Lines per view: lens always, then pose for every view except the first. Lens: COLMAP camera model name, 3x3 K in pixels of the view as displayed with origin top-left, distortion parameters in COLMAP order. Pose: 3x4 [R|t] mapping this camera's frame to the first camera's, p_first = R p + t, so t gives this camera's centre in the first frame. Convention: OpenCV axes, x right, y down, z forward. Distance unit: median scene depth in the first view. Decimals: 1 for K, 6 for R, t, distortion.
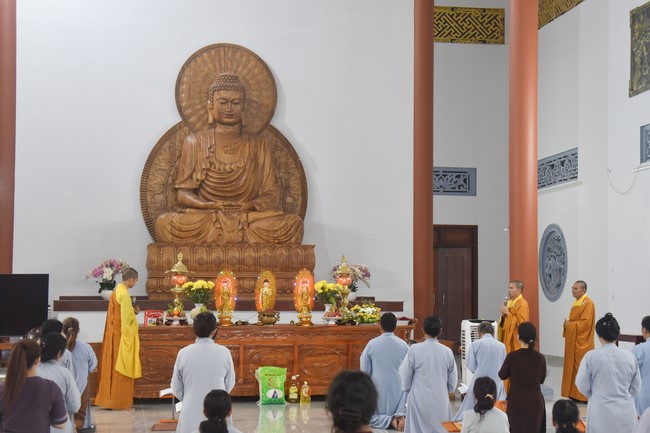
lens RADIAL K [[987.8, 0, 324.6], [0, 987.8, 227.3], [0, 0, 1]] dist [0.191465, 0.000824]
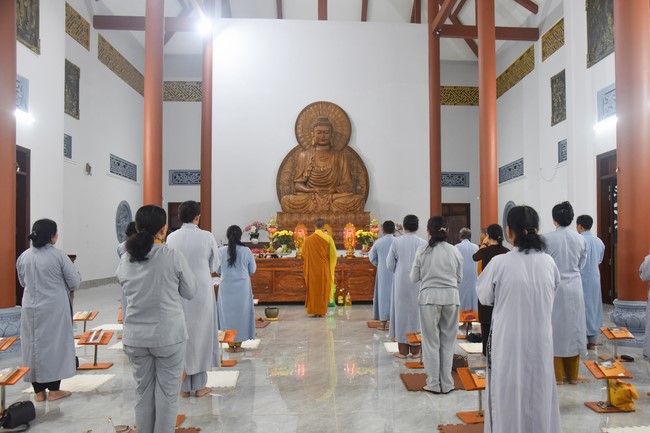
lens RADIAL K [[494.8, 0, 335.2], [0, 494.8, 235.1], [0, 0, 1]] dist [-0.104932, 0.049758]
pose [[0.992382, -0.008656, -0.122892, 0.031539], [0.015152, 0.998531, 0.052024, 0.011238], [0.122262, -0.053489, 0.991055, 0.115284]]
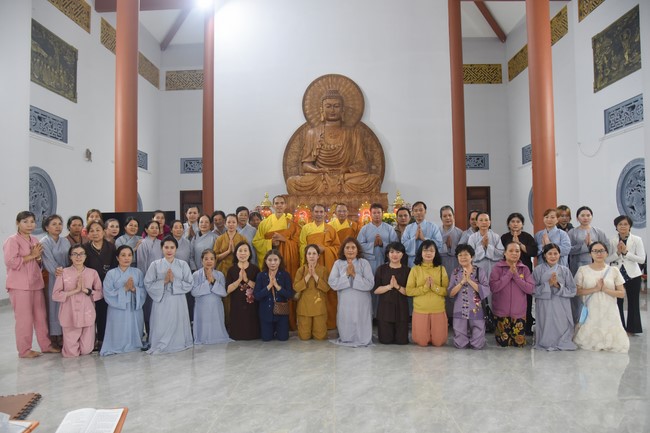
lens RADIAL K [[475.7, 0, 303.5], [0, 475.7, 218.8], [0, 0, 1]] dist [-0.116733, 0.067706]
pose [[0.976280, -0.020780, -0.215513, 0.017644], [0.030400, 0.998679, 0.041422, 0.020859], [0.214367, -0.046991, 0.975622, 0.231770]]
